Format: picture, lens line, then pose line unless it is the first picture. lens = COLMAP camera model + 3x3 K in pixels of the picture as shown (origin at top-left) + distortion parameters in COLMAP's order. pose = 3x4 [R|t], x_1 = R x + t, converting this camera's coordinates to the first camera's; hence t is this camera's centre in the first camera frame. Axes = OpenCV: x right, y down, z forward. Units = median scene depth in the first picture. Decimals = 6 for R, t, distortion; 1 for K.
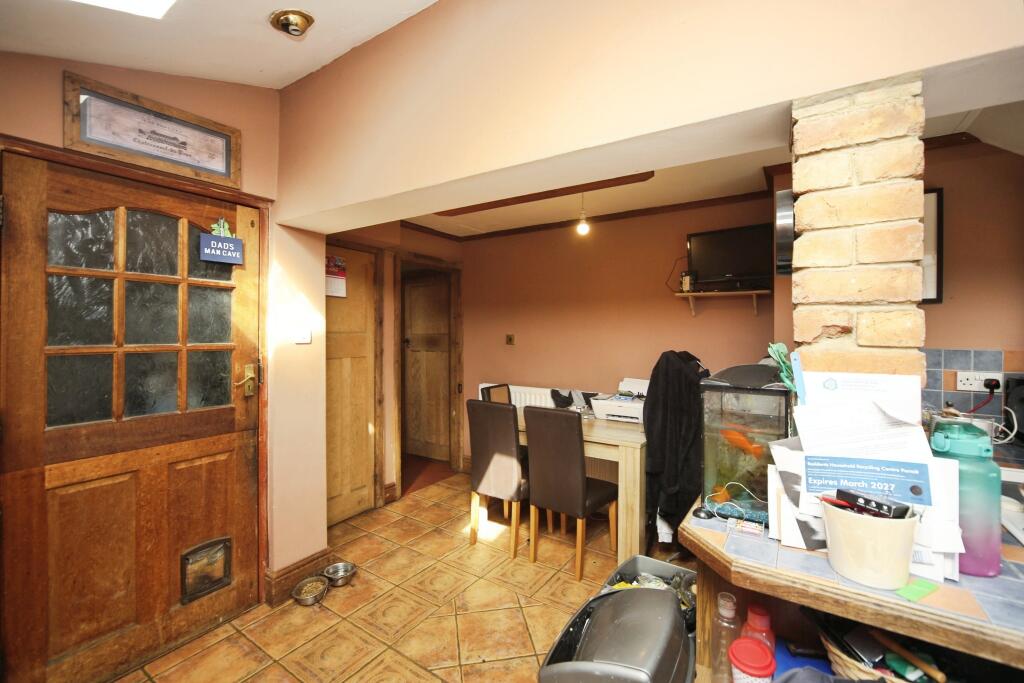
lens RADIAL K [[434.0, 0, 514.8], [0, 434.0, 327.5], [0, 0, 1]] dist [-0.017231, 0.000339]
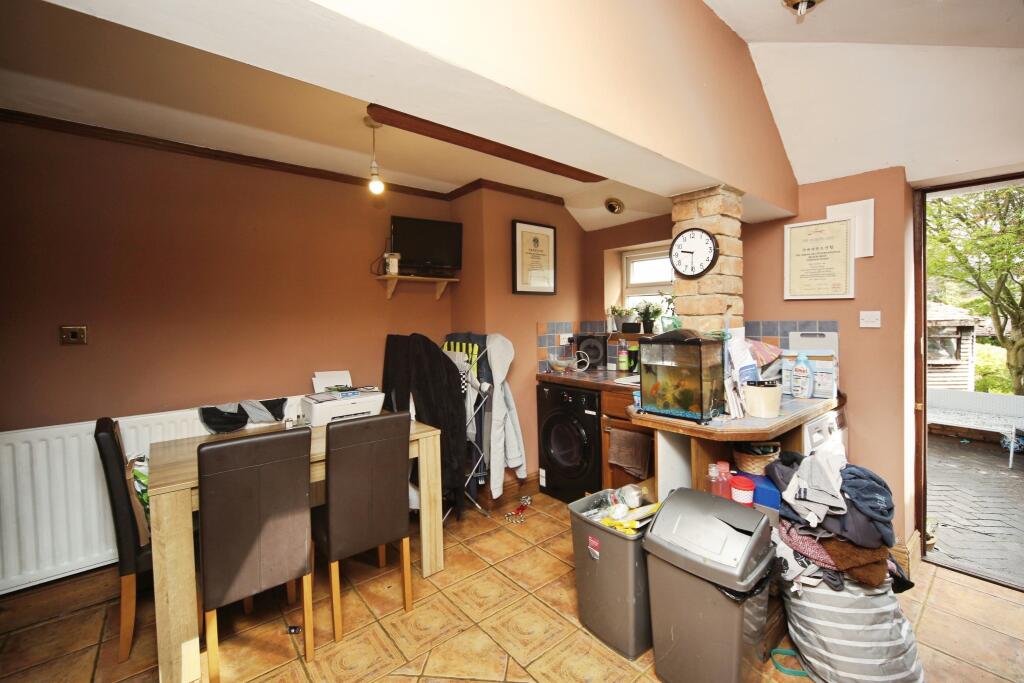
lens RADIAL K [[434.0, 0, 514.8], [0, 434.0, 327.5], [0, 0, 1]] dist [-0.017231, 0.000339]
pose [[0.275891, -0.035547, 0.960531, -0.532103], [0.011463, 0.999367, 0.033692, 0.009584], [-0.961121, 0.001715, 0.276124, 0.516273]]
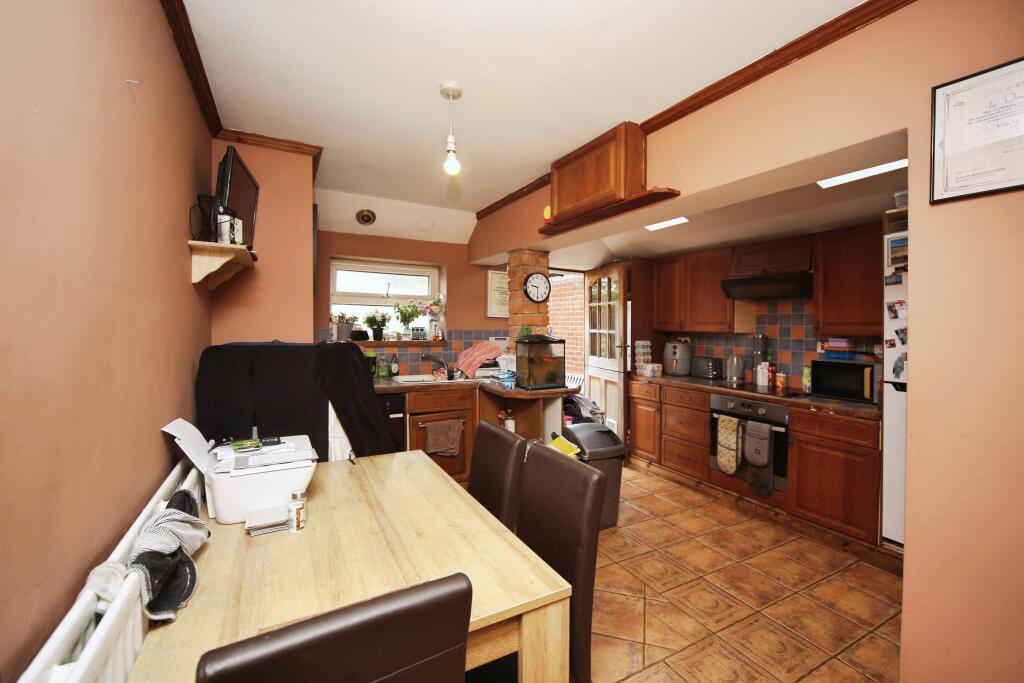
lens RADIAL K [[434.0, 0, 514.8], [0, 434.0, 327.5], [0, 0, 1]] dist [-0.017231, 0.000339]
pose [[-0.889300, -0.017509, 0.456989, -0.231561], [-0.021186, 0.999771, -0.002923, 0.026538], [-0.456833, -0.012281, -0.889467, 1.521795]]
